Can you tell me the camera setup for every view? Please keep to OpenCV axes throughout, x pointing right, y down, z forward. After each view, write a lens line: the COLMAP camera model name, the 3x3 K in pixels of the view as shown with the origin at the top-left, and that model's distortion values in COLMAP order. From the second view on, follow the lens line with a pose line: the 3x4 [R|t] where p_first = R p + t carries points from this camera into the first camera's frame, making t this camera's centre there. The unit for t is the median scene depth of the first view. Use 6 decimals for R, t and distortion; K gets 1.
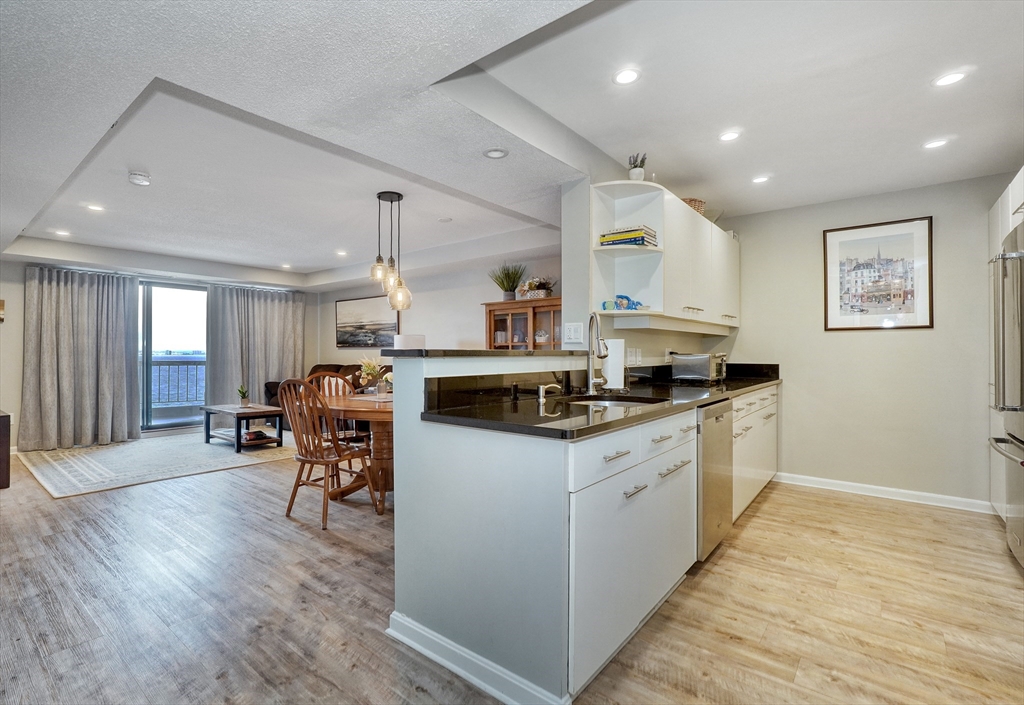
lens RADIAL K [[476.6, 0, 498.8], [0, 476.6, 349.7], [0, 0, 1]] dist [-0.001007, -0.000383]
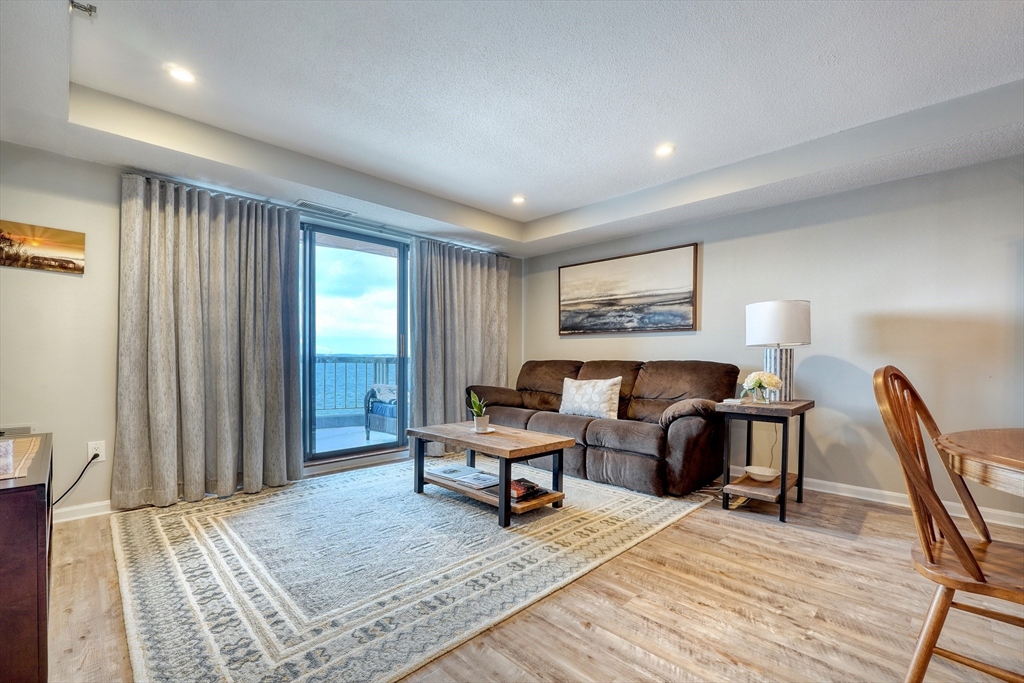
lens RADIAL K [[438.5, 0, 520.9], [0, 438.5, 362.8], [0, 0, 1]] dist [-0.018820, 0.006798]
pose [[0.995544, 0.003492, -0.094235, -0.466110], [-0.001780, 0.999832, 0.018242, 0.031313], [0.094282, -0.017993, 0.995383, 0.518615]]
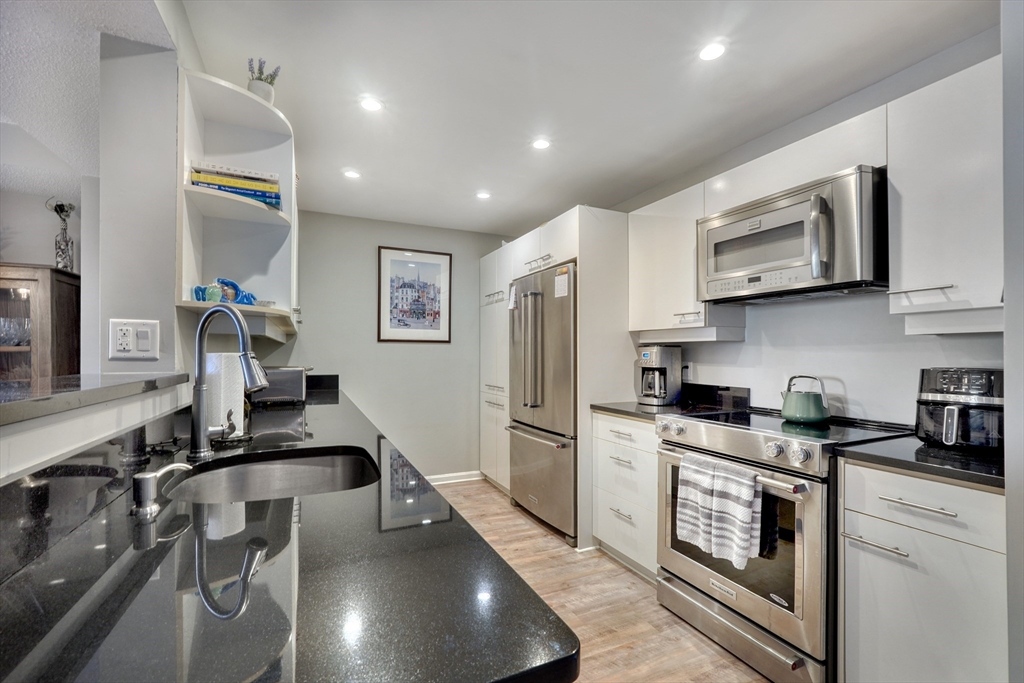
lens RADIAL K [[442.5, 0, 508.5], [0, 442.5, 354.0], [0, 0, 1]] dist [-0.009902, 0.000093]
pose [[0.452867, 0.001555, 0.891577, -0.043032], [-0.005802, 0.999982, 0.001203, -0.011683], [-0.891559, -0.005718, 0.452868, 0.227860]]
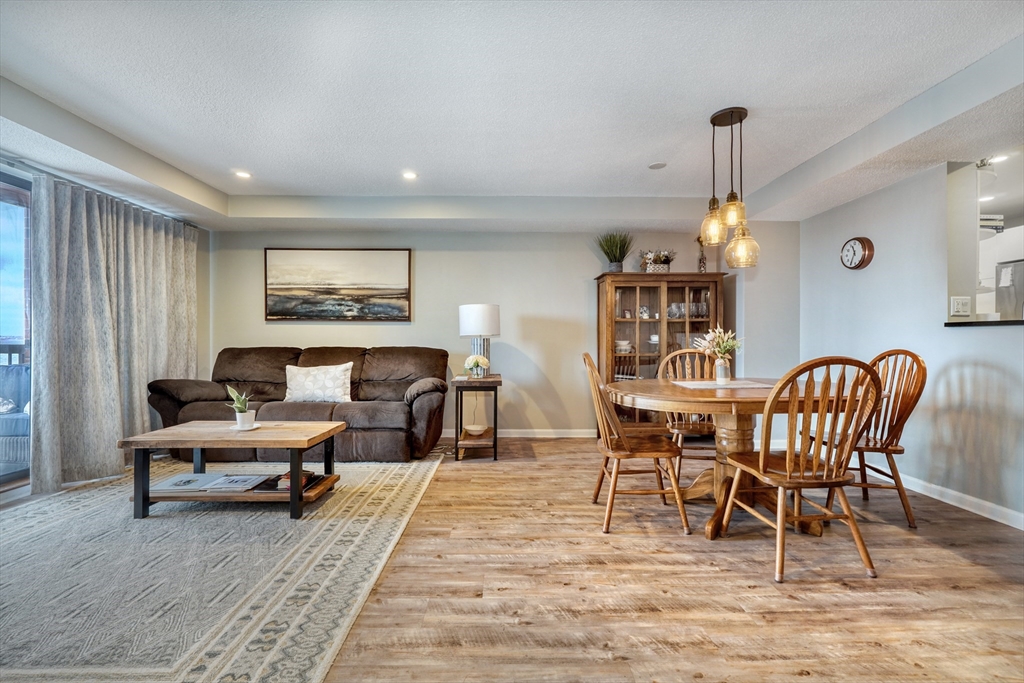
lens RADIAL K [[431.4, 0, 506.3], [0, 431.4, 340.1], [0, 0, 1]] dist [-0.011872, 0.000517]
pose [[0.770501, -0.000102, 0.637439, -0.636320], [-0.005522, 0.999961, 0.006835, 0.021318], [-0.637415, -0.008787, 0.770471, 0.487681]]
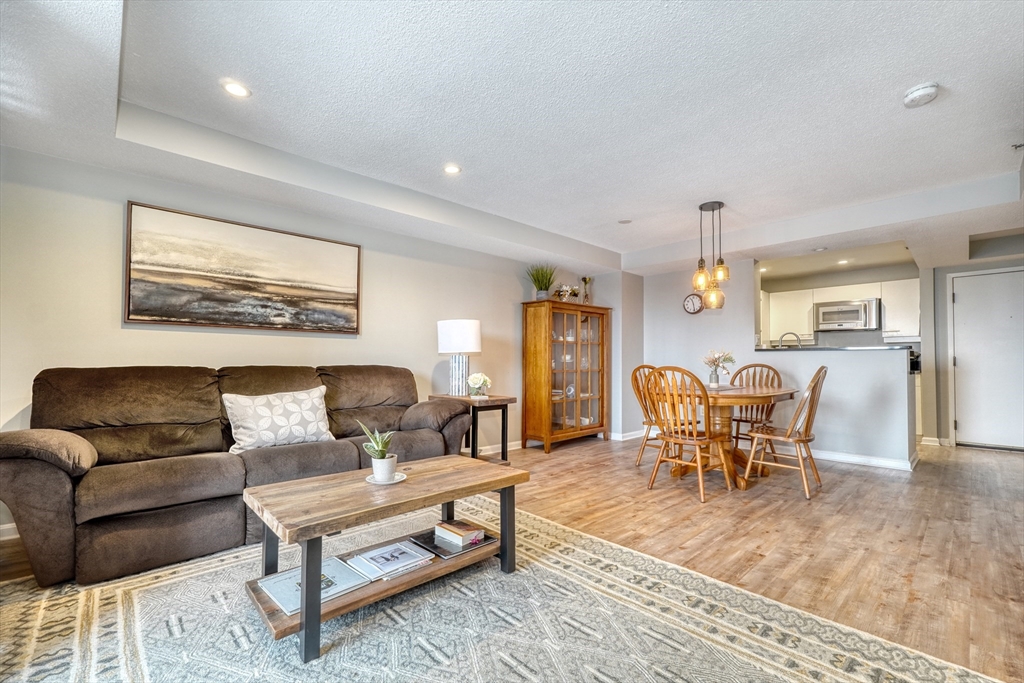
lens RADIAL K [[434.8, 0, 503.0], [0, 434.8, 353.4], [0, 0, 1]] dist [-0.009327, 0.000462]
pose [[0.149118, 0.022864, 0.988555, -0.879221], [-0.008028, 0.999728, -0.021911, 0.034409], [-0.988787, -0.004669, 0.149261, 0.907162]]
